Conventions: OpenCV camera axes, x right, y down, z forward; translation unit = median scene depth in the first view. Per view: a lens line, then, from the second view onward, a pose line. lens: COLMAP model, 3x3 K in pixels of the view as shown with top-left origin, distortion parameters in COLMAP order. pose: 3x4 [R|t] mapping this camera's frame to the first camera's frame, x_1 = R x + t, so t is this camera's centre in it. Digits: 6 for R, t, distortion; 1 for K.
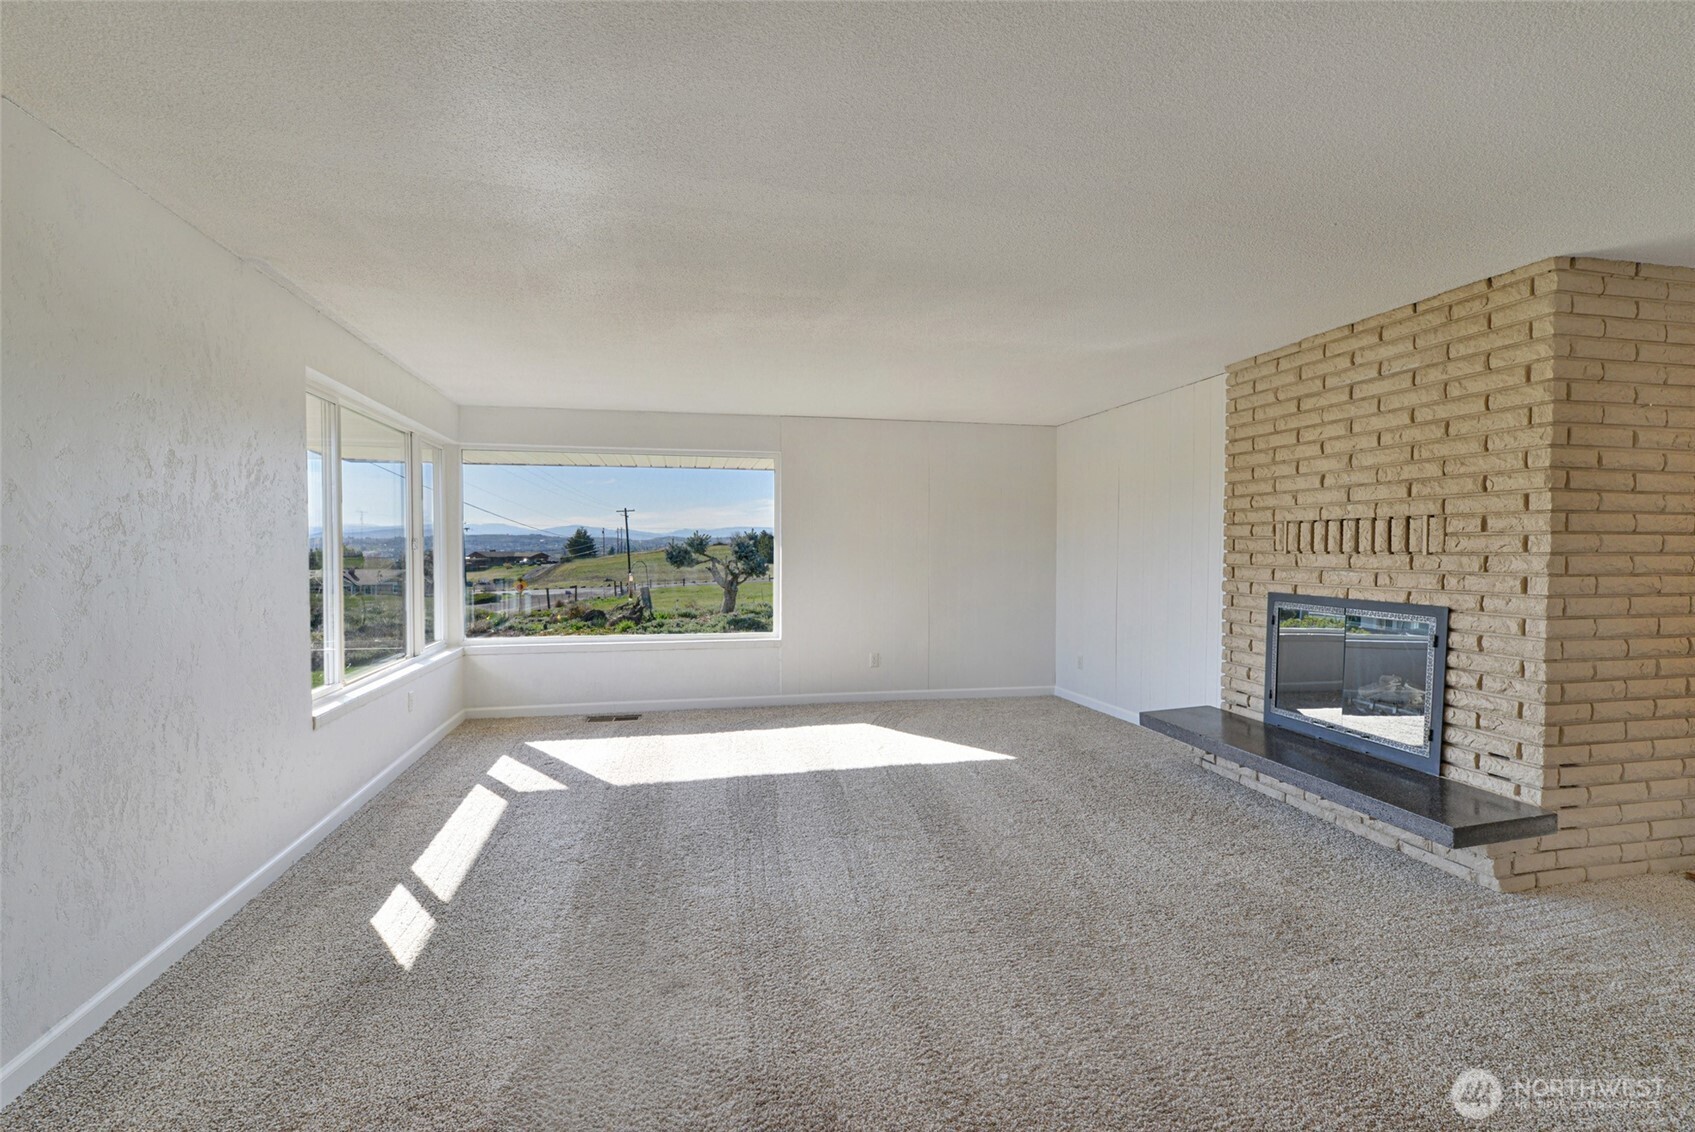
lens RADIAL K [[739.2, 0, 844.0], [0, 739.2, 567.5], [0, 0, 1]] dist [-0.007376, -0.000005]
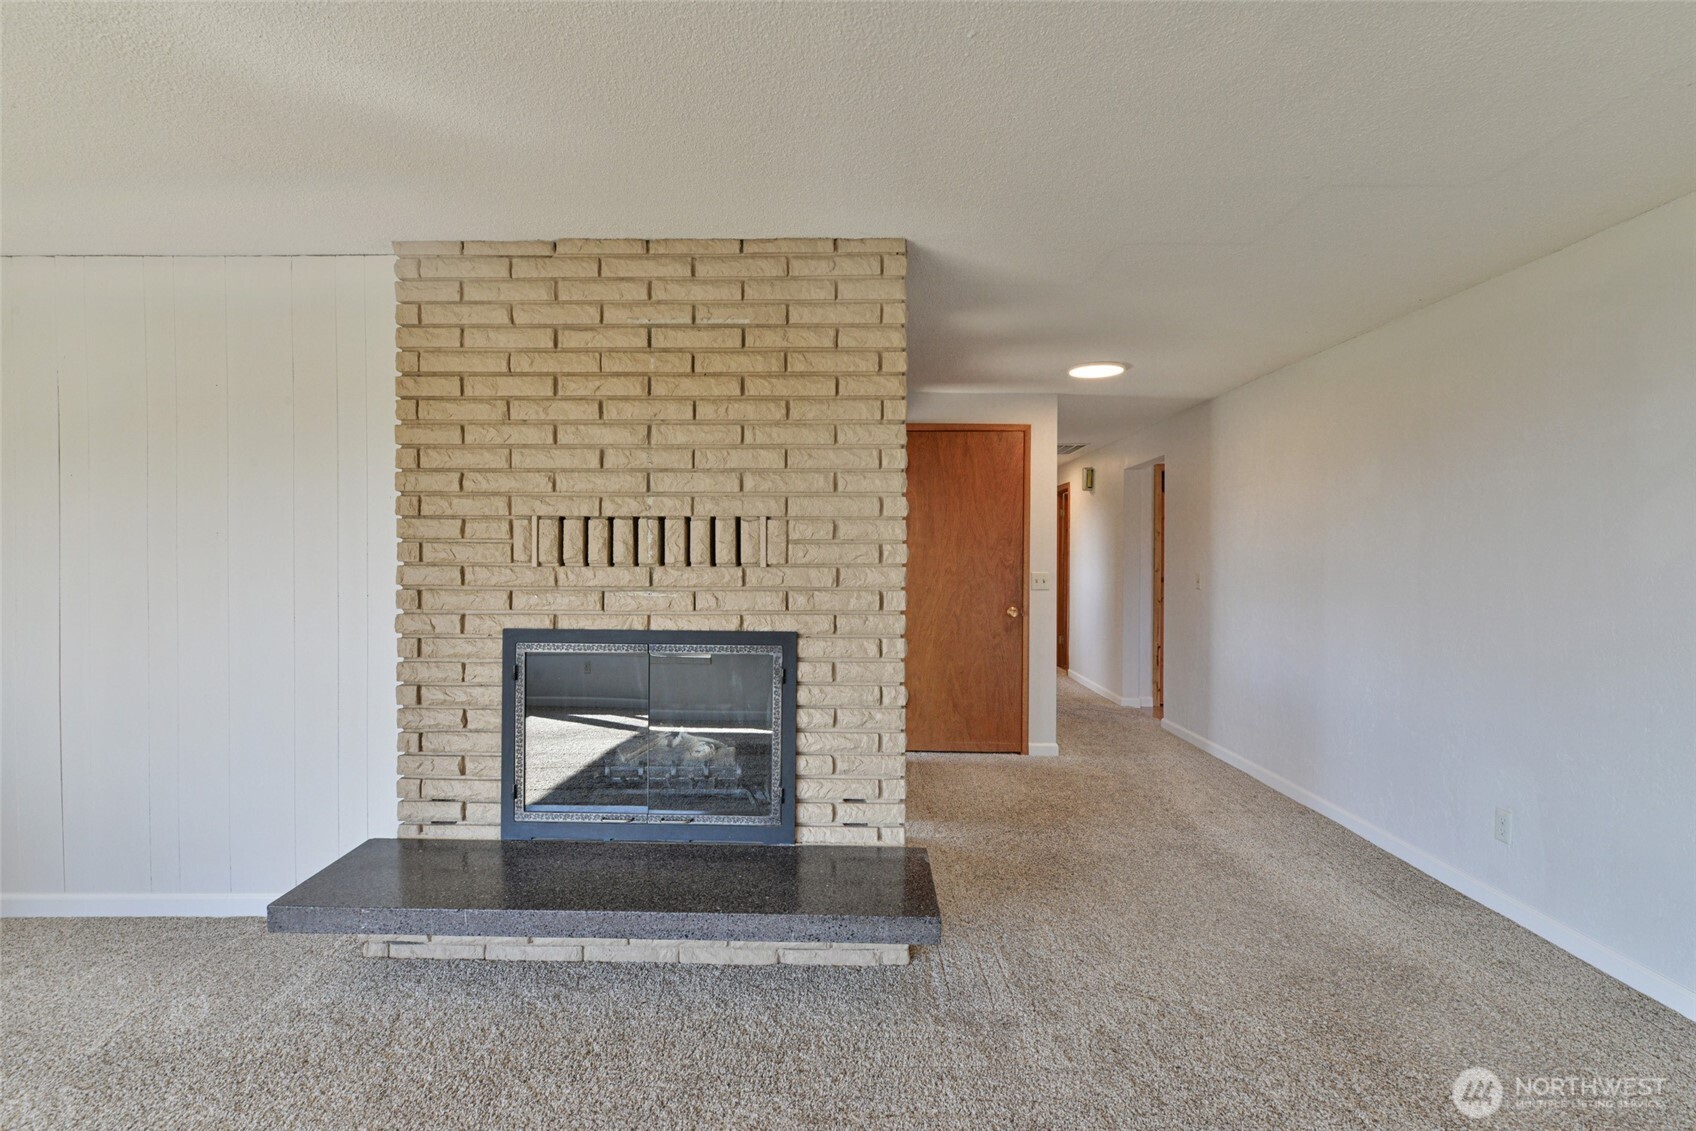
lens RADIAL K [[817.0, 0, 852.8], [0, 817.0, 548.6], [0, 0, 1]] dist [0.001122, -0.000142]
pose [[0.231107, -0.012851, 0.972843, -0.030726], [0.024925, 0.999663, 0.007284, -0.039260], [-0.972609, 0.022565, 0.231350, 0.680627]]
